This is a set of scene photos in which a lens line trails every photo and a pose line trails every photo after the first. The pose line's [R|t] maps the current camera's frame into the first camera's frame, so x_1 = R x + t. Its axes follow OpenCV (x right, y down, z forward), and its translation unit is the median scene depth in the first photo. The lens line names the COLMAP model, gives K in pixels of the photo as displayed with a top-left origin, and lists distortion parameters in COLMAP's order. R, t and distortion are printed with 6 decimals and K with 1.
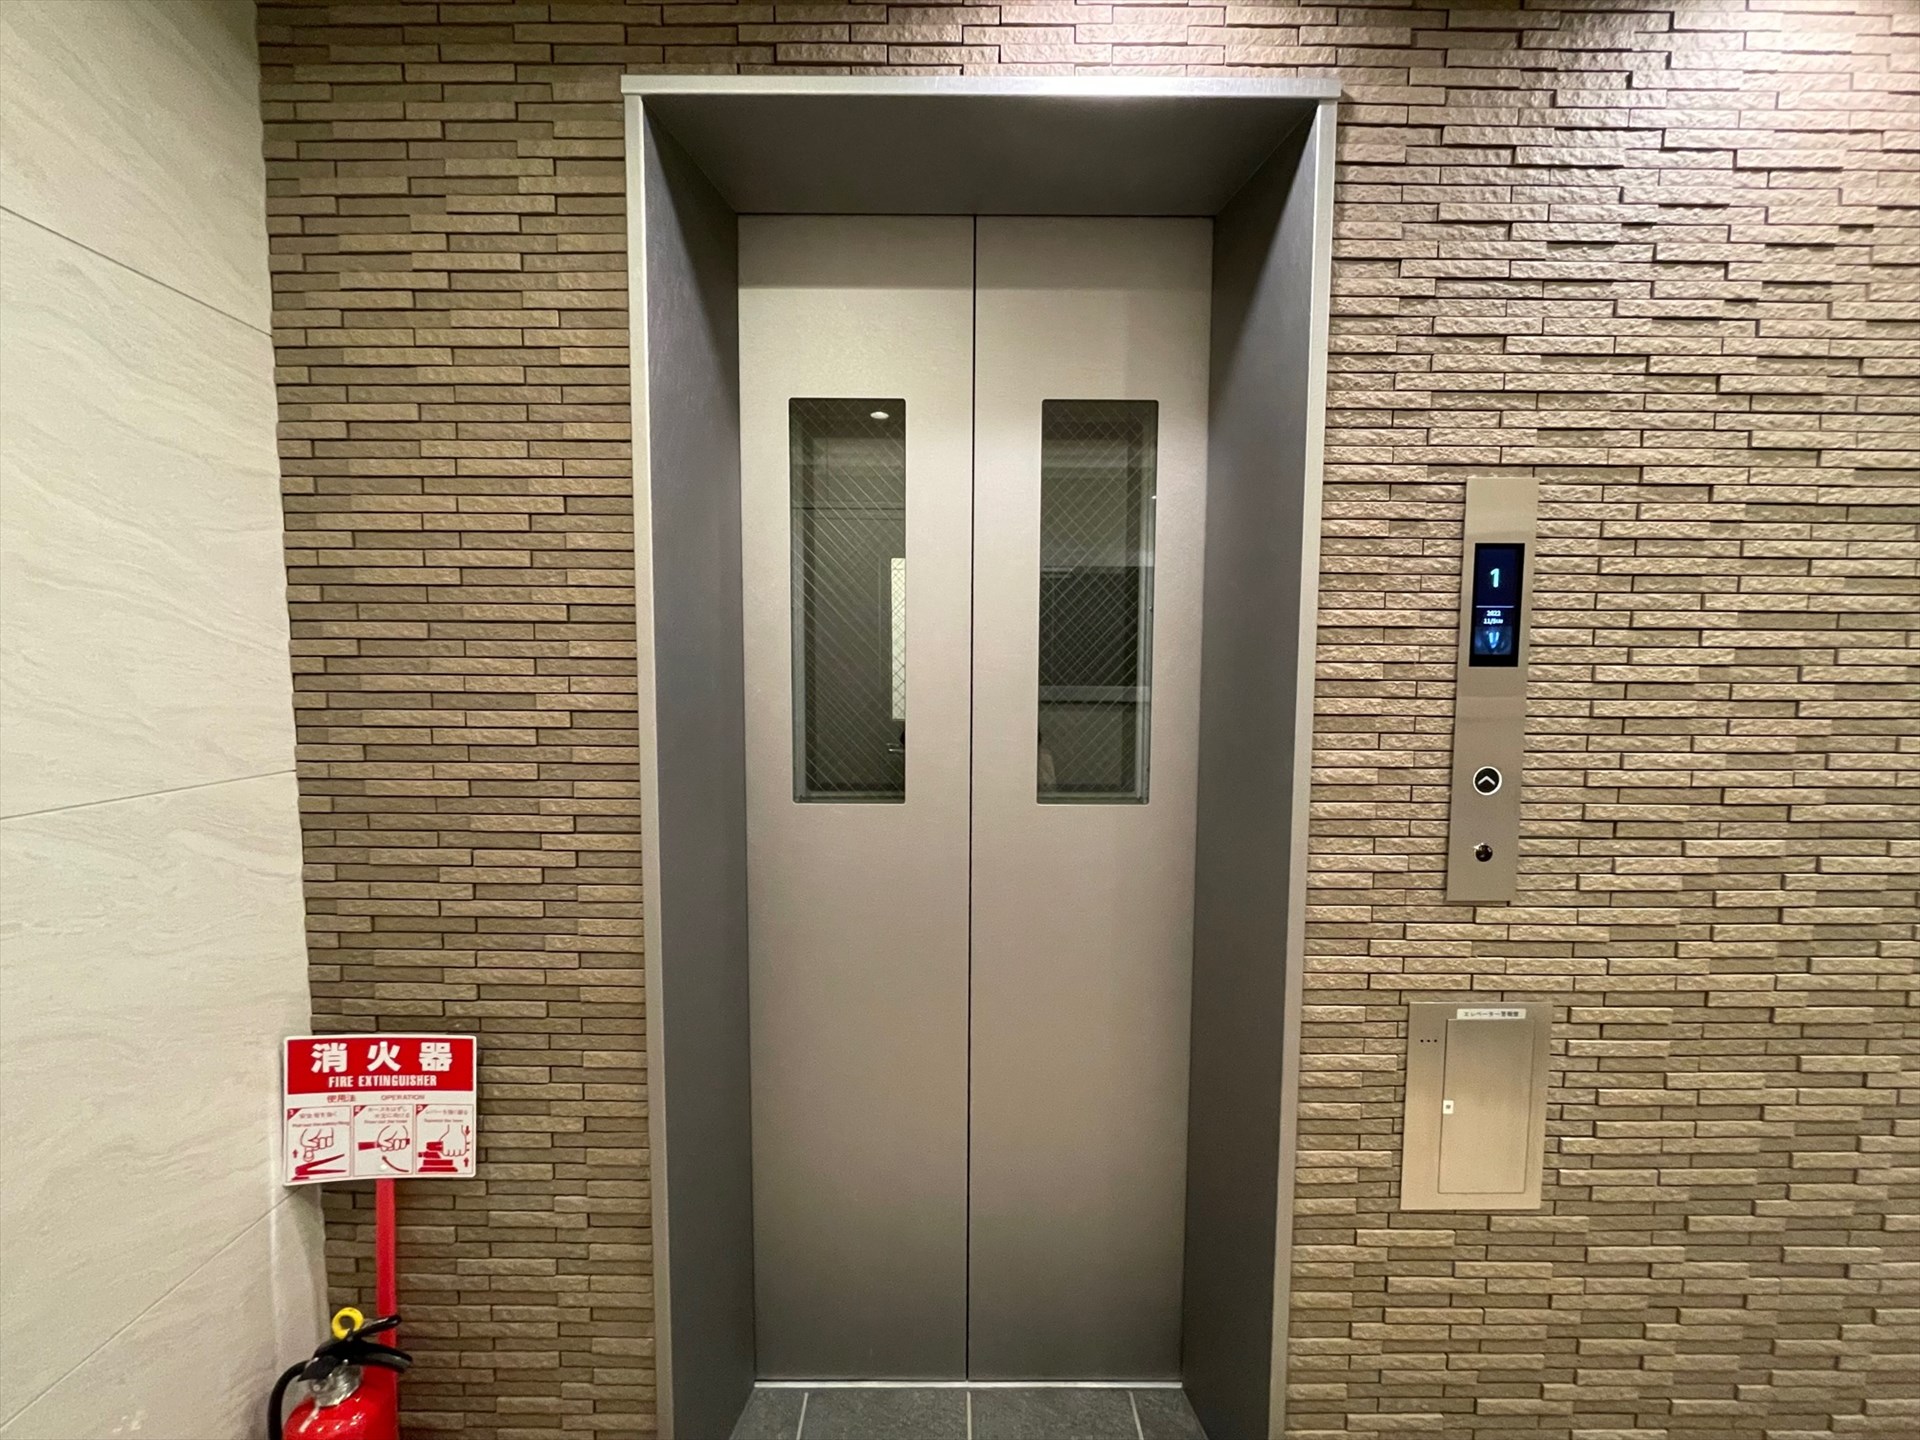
lens RADIAL K [[778.9, 0, 960.0], [0, 778.9, 720.0], [0, 0, 1]] dist [-0.000701, -0.000623]
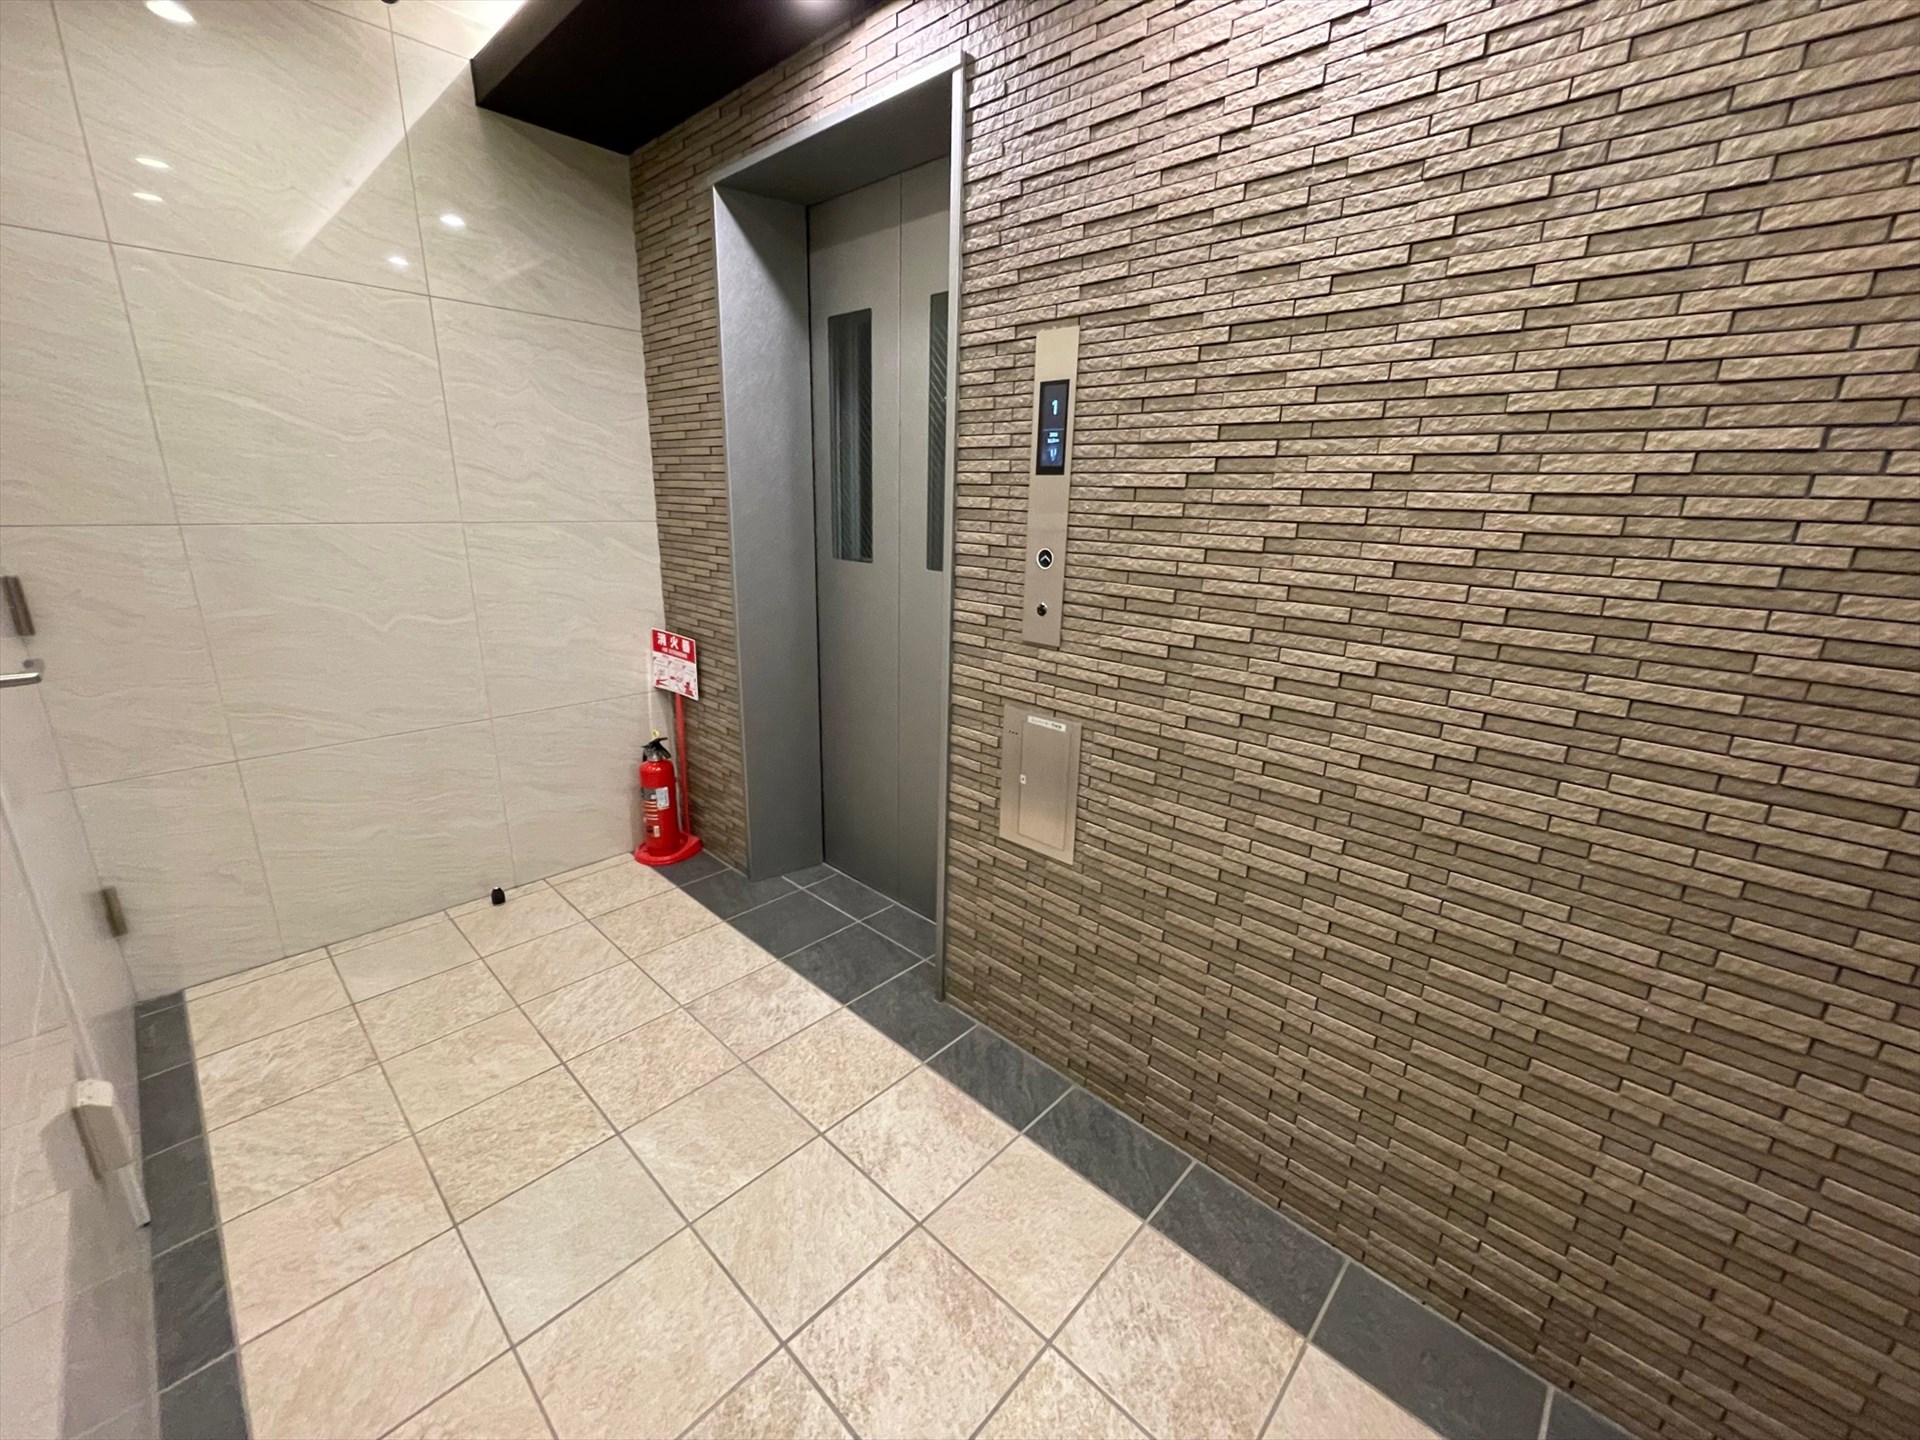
lens RADIAL K [[778.9, 0, 960.0], [0, 778.9, 720.0], [0, 0, 1]] dist [-0.000701, -0.000623]
pose [[0.720566, 0.204637, -0.662501, 1.591724], [-0.072499, 0.972456, 0.221524, 0.061704], [0.689585, -0.111593, 0.715555, -0.161540]]
